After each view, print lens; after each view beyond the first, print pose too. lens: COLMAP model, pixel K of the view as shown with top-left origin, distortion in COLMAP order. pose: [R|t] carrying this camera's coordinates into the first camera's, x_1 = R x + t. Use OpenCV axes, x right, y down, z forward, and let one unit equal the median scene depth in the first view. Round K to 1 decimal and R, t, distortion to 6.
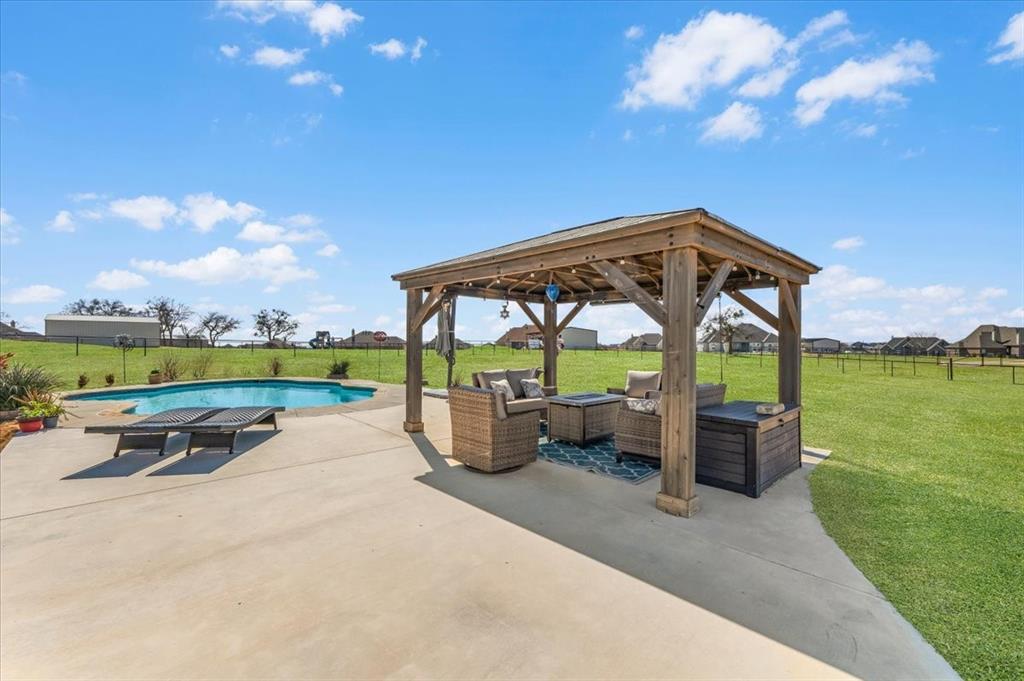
lens RADIAL K [[435.2, 0, 511.6], [0, 435.2, 344.0], [0, 0, 1]] dist [-0.000591, 0.000452]
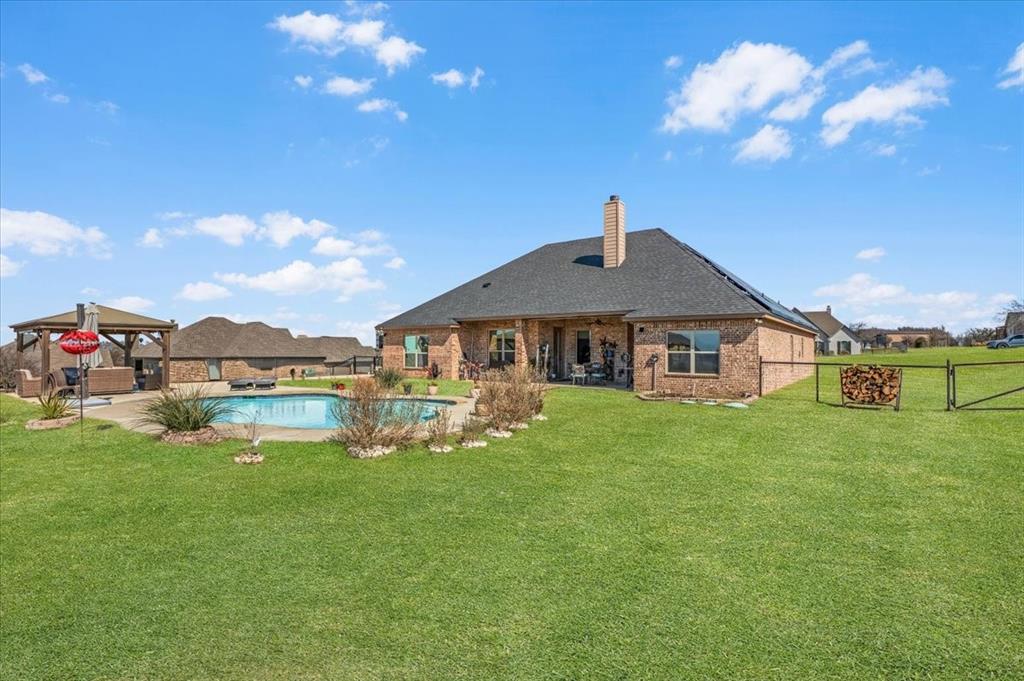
lens RADIAL K [[435.2, 0, 511.9], [0, 435.2, 348.8], [0, 0, 1]] dist [-0.000591, 0.000452]
pose [[0.999979, -0.006387, -0.000726, -0.128385], [0.006387, 0.999979, 0.000721, 0.001615], [0.000722, -0.000725, 0.999999, -0.094030]]
